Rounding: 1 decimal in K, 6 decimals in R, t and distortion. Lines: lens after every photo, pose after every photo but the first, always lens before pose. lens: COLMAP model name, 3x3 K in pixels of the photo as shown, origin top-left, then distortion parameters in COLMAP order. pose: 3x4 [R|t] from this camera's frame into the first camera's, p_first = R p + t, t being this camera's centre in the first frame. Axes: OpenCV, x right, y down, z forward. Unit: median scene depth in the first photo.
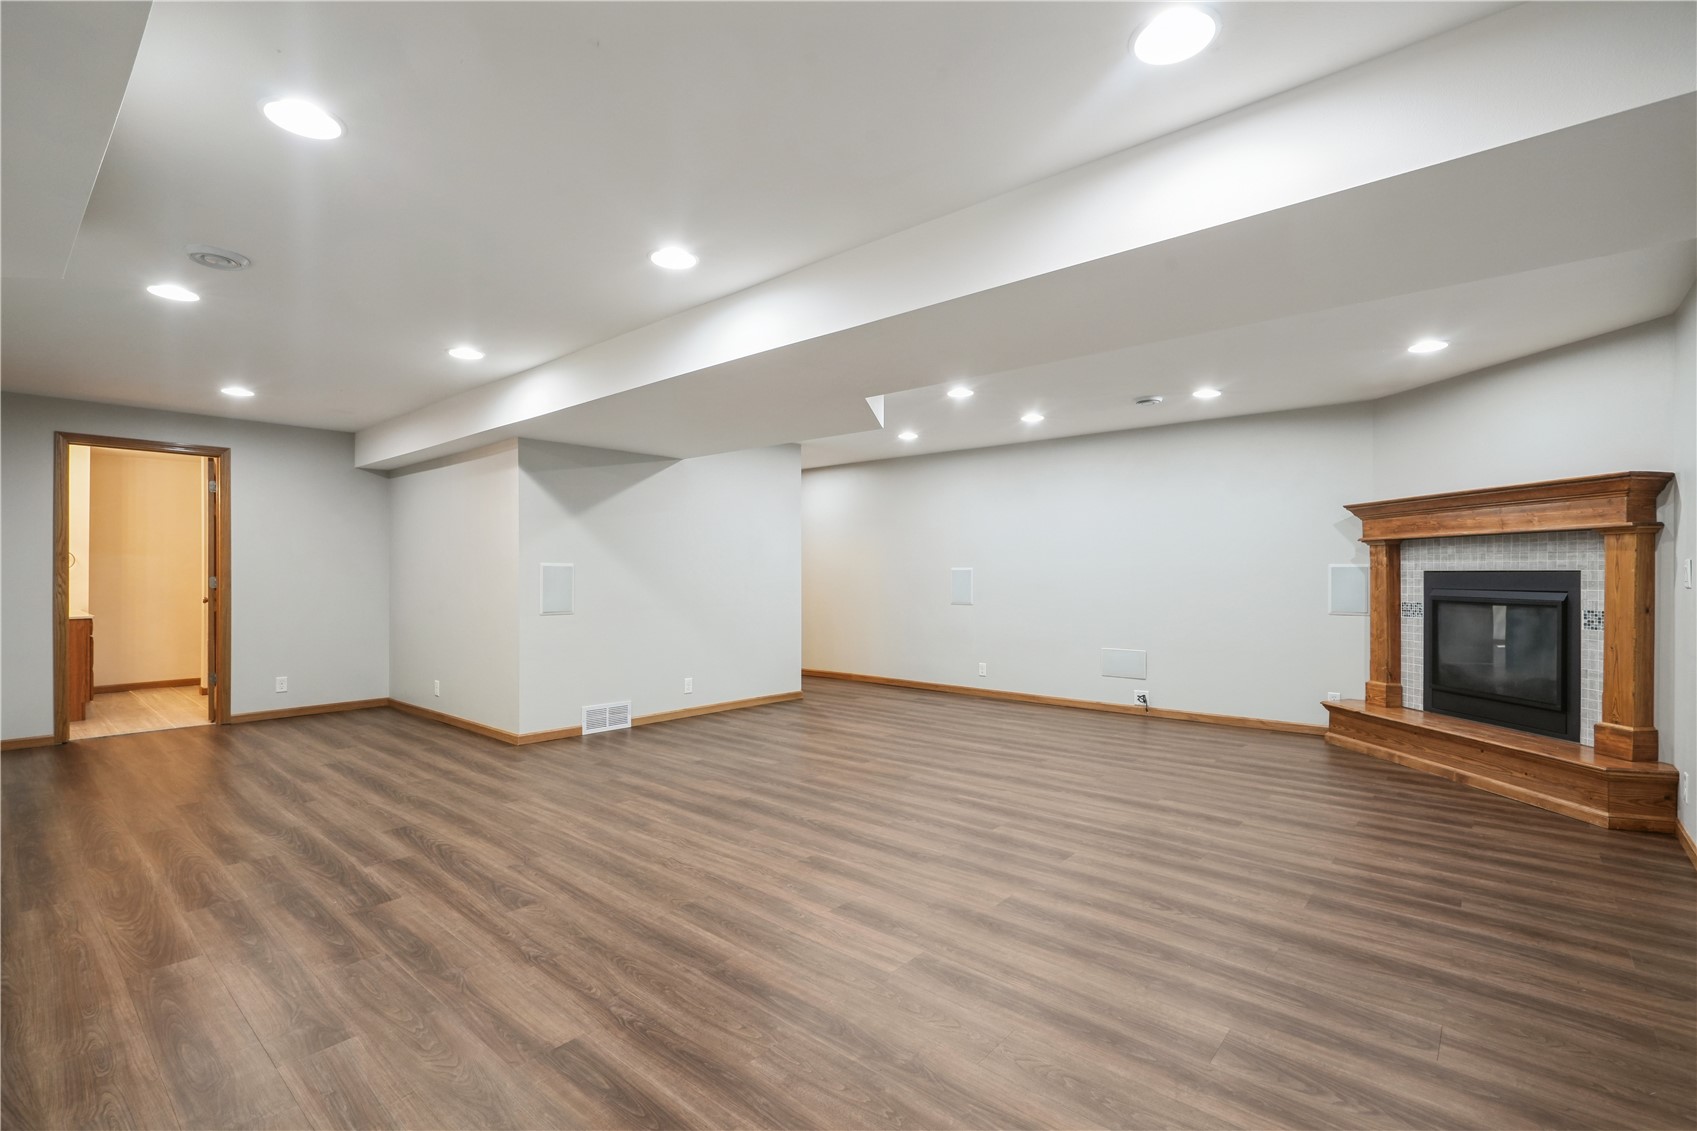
lens RADIAL K [[771.9, 0, 848.3], [0, 771.9, 576.1], [0, 0, 1]] dist [-0.004784, 0.000852]
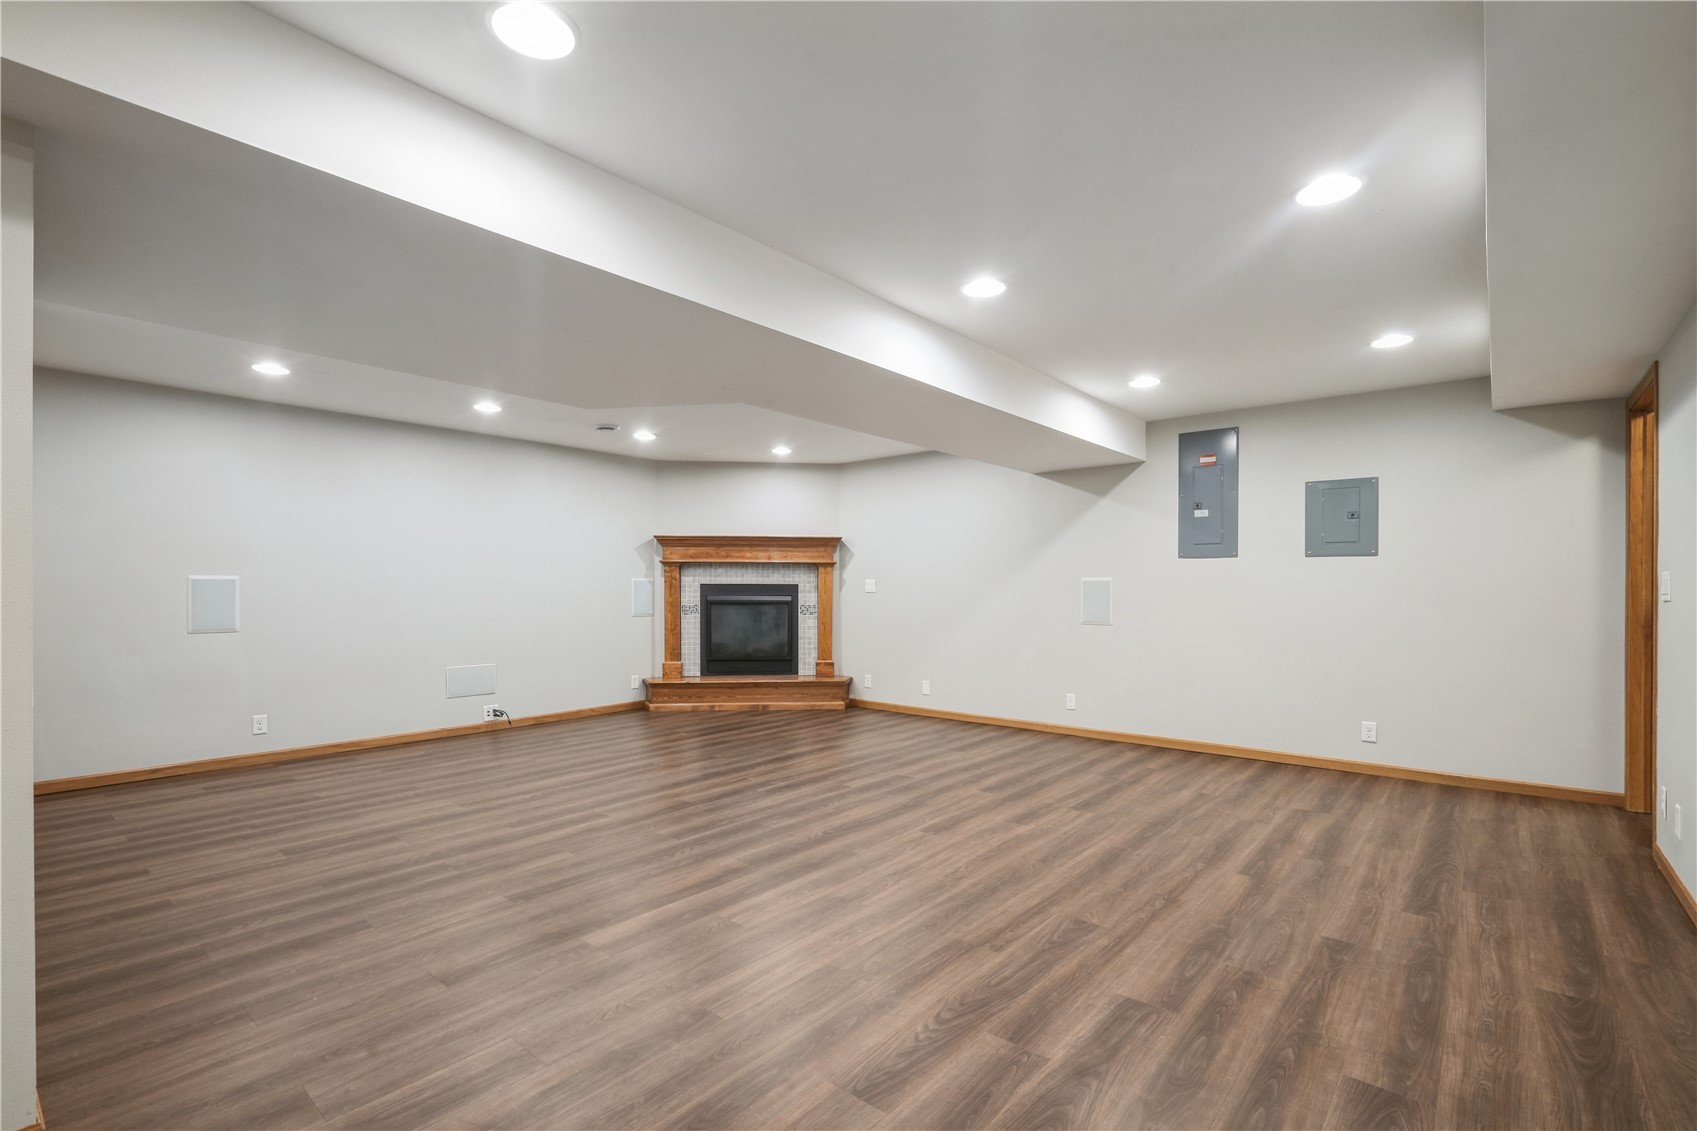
lens RADIAL K [[771.9, 0, 847.9], [0, 771.9, 570.5], [0, 0, 1]] dist [-0.004784, 0.000852]
pose [[-0.018674, 0.019609, 0.999633, -0.997525], [-0.000751, 0.999807, -0.019626, -0.004473], [-0.999825, -0.001118, -0.018656, 0.933760]]
